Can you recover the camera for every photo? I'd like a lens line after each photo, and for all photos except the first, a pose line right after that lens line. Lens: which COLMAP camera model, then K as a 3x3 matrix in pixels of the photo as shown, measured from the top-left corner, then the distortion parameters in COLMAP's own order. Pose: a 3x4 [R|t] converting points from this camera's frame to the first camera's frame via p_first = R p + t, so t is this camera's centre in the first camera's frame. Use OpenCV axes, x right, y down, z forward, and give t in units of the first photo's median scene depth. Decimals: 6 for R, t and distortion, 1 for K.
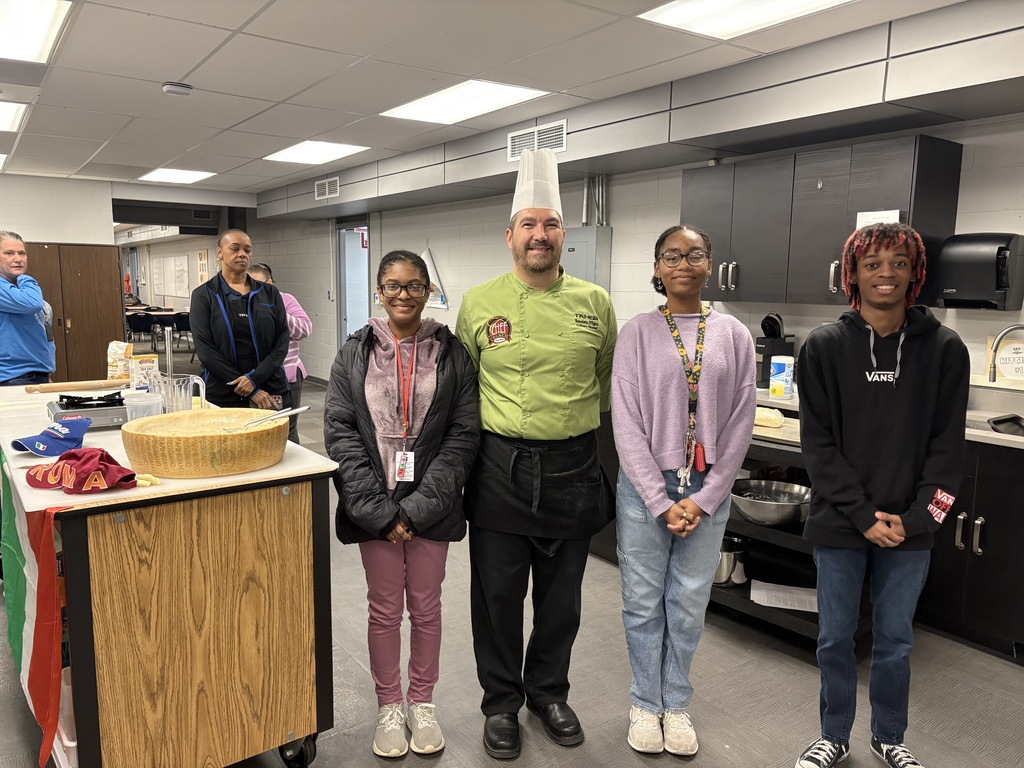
lens RADIAL K [[769.4, 0, 506.4], [0, 769.4, 388.7], [0, 0, 1]] dist [0.018103, -0.021799]
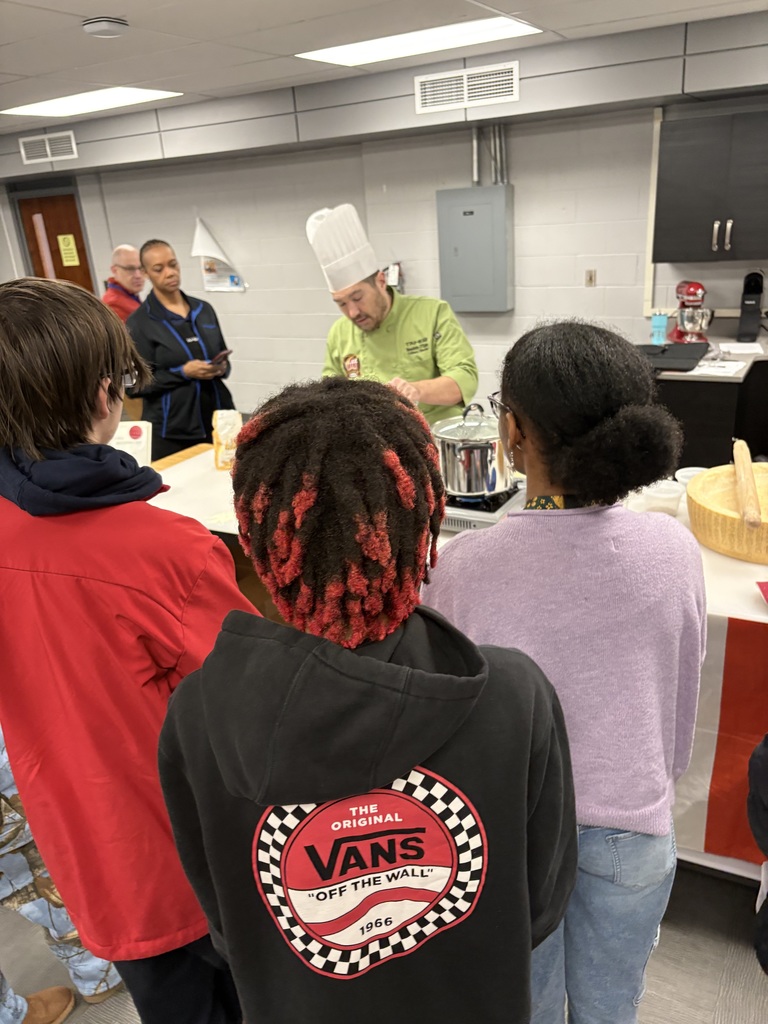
lens RADIAL K [[769.4, 0, 381.7], [0, 769.4, 517.9], [0, 0, 1]] dist [0.018103, -0.021799]
pose [[0.900259, -0.232504, 0.368070, -0.477614], [0.139566, 0.954958, 0.261870, -0.100109], [-0.412377, -0.184381, 0.892159, 0.175985]]
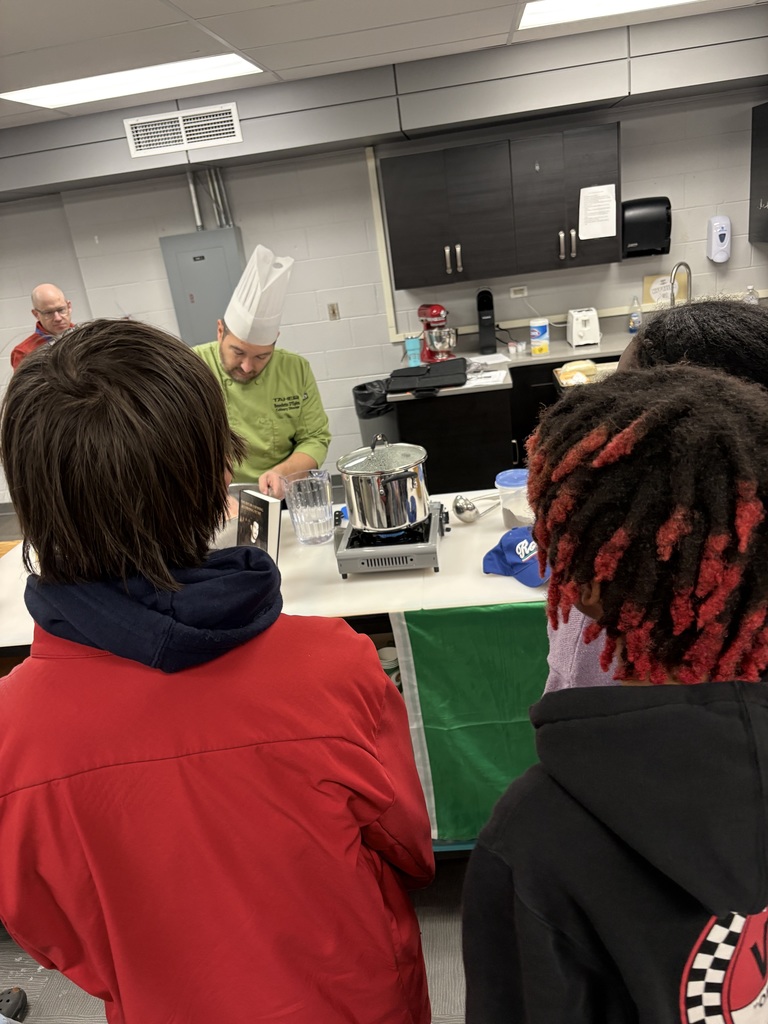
lens RADIAL K [[769.4, 0, 382.9], [0, 769.4, 514.4], [0, 0, 1]] dist [0.018103, -0.021799]
pose [[0.639264, -0.366563, 0.675998, -0.537955], [0.240834, 0.930287, 0.276705, -0.113880], [-0.730302, -0.014084, 0.682979, 0.267995]]
